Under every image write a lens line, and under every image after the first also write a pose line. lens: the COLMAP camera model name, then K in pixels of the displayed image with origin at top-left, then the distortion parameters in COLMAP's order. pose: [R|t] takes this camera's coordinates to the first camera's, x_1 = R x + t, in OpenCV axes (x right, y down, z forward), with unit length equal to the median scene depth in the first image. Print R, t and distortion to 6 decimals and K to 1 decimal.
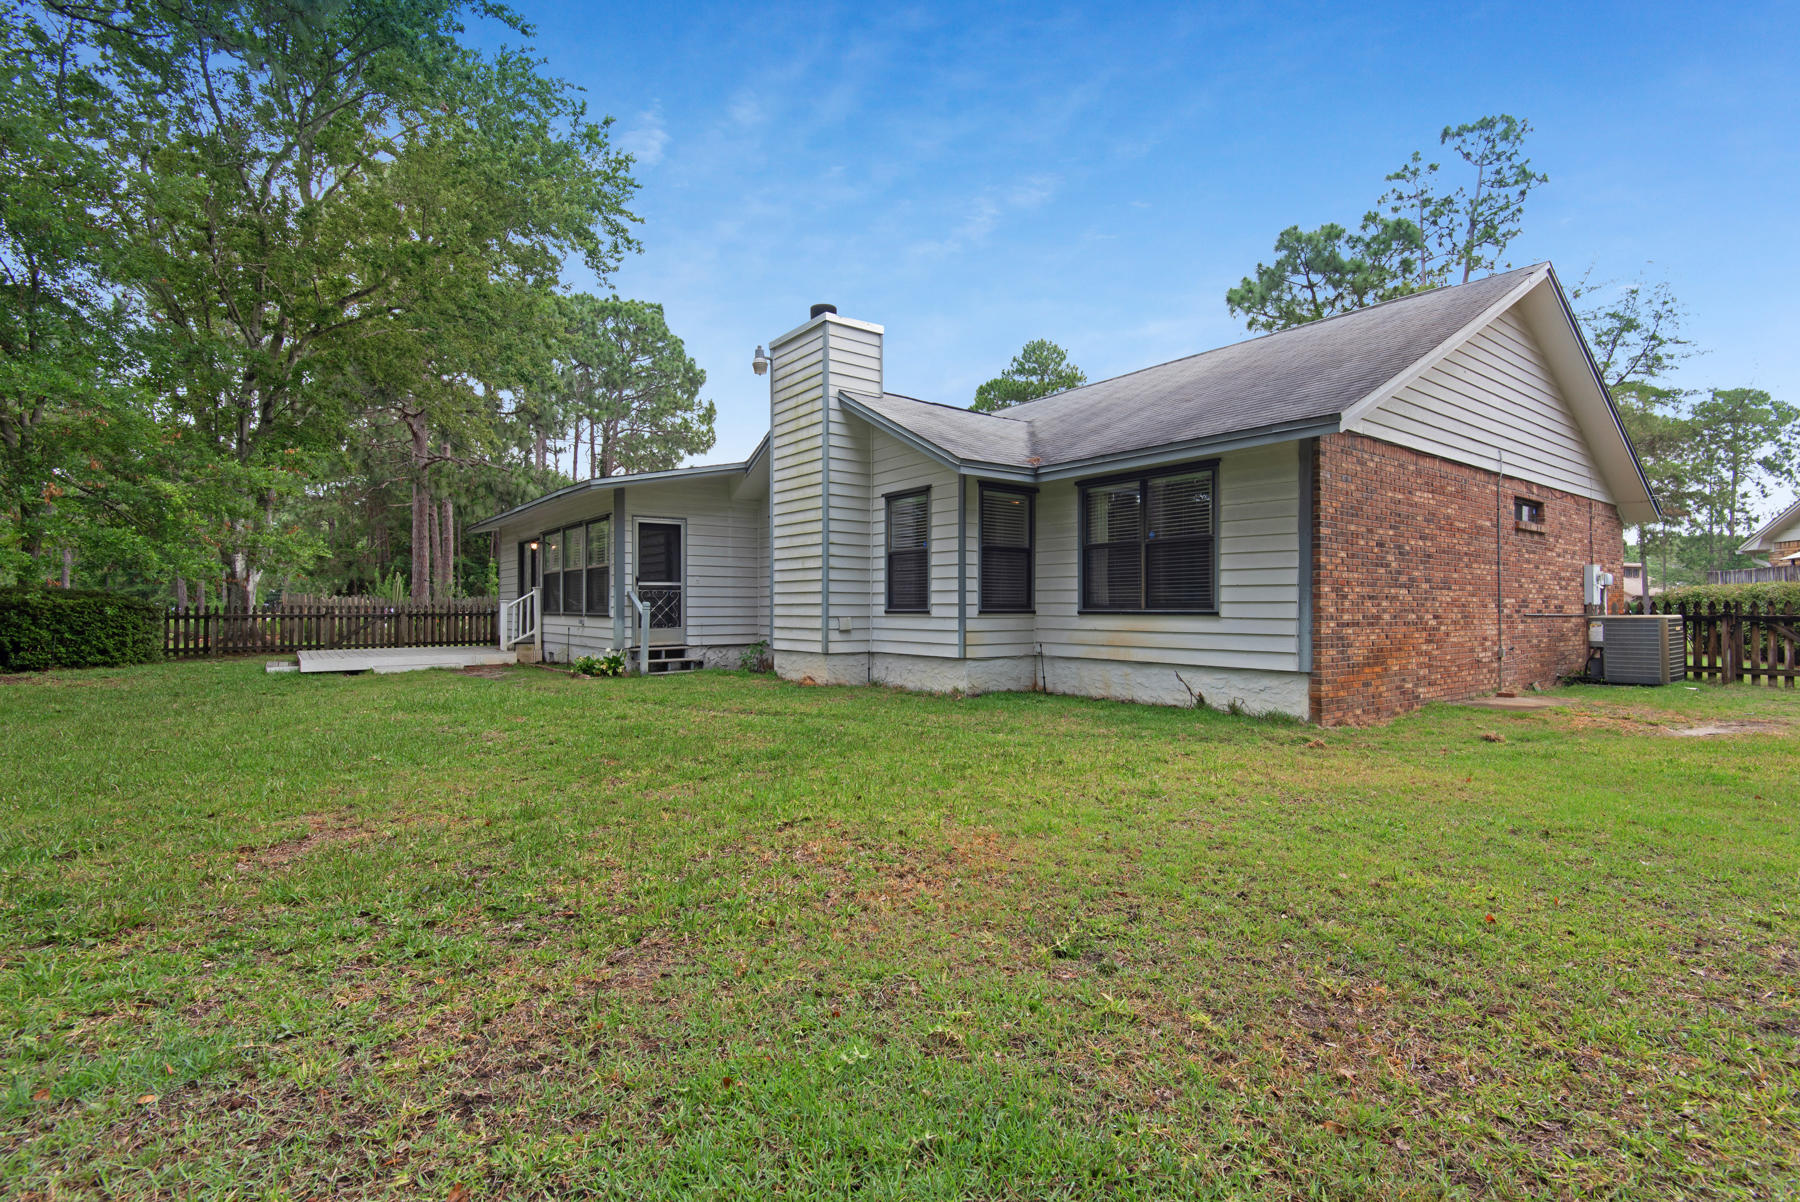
lens RADIAL K [[829.0, 0, 901.4], [0, 829.0, 611.6], [0, 0, 1]] dist [0.001791, 0.000083]
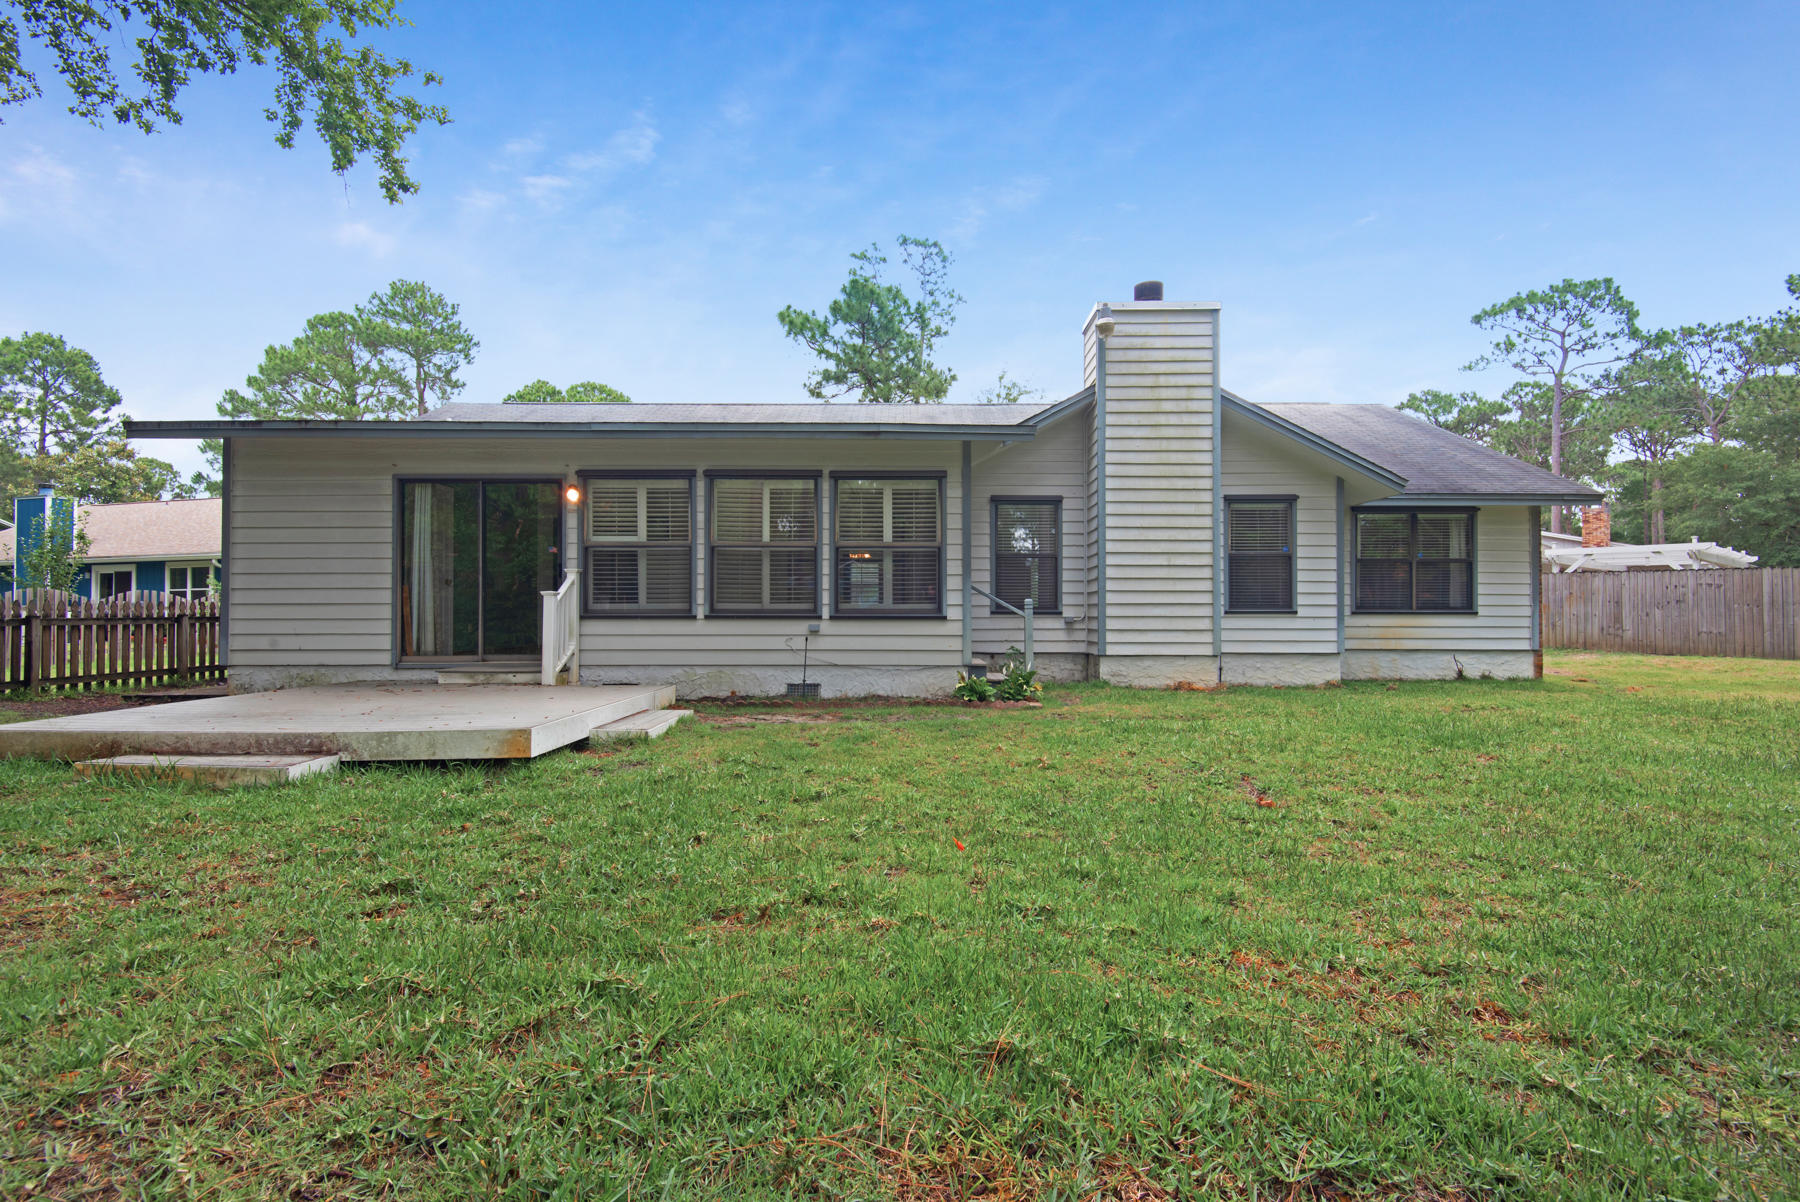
lens RADIAL K [[829.0, 0, 901.4], [0, 829.0, 611.6], [0, 0, 1]] dist [0.001791, 0.000083]
pose [[0.610070, 0.001360, 0.792346, -1.145761], [0.001564, 0.999995, -0.002921, 0.002161], [-0.792346, 0.003021, 0.610065, 0.750939]]
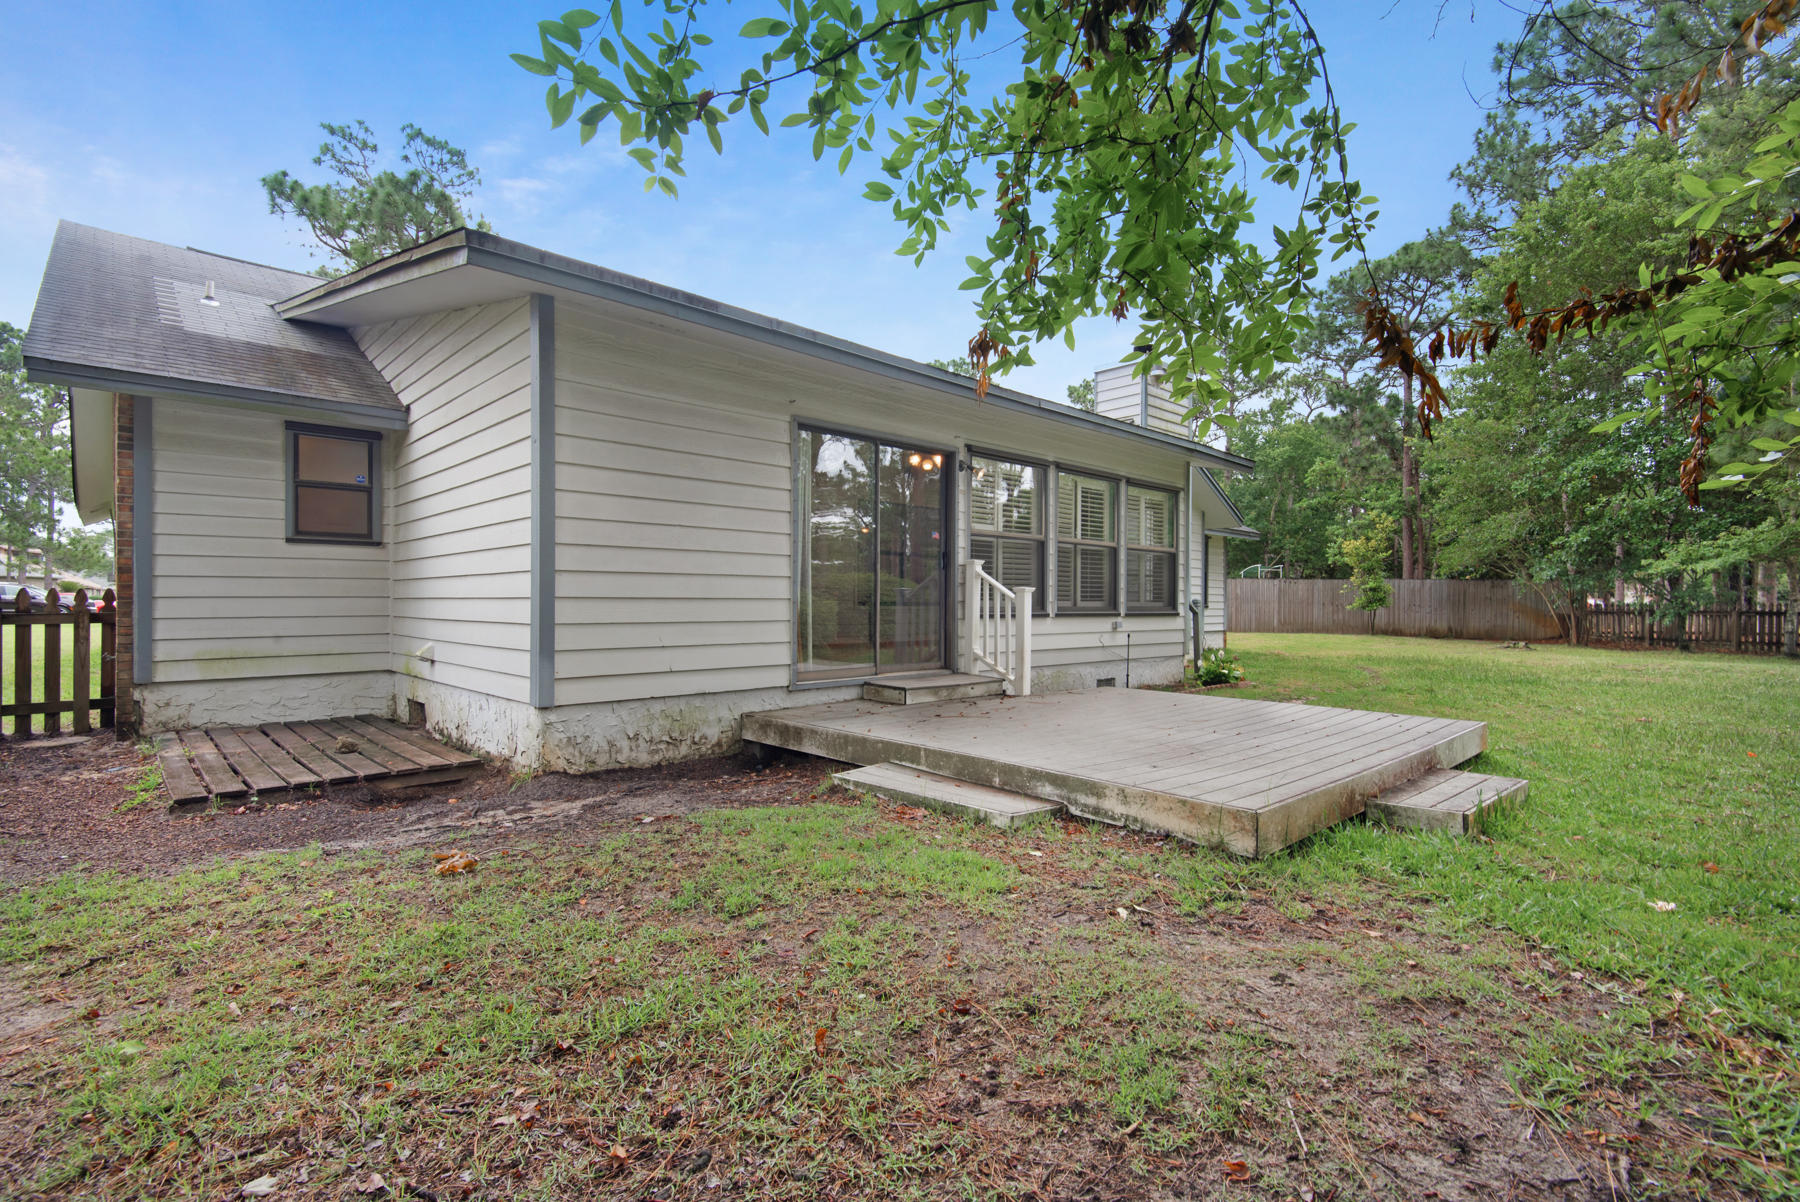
lens RADIAL K [[829.0, 0, 901.4], [0, 829.0, 611.6], [0, 0, 1]] dist [0.001791, 0.000083]
pose [[-0.116920, -0.012534, 0.993062, -1.400337], [-0.004037, 0.999918, 0.012146, -0.008256], [-0.993133, -0.002589, -0.116961, 1.695947]]
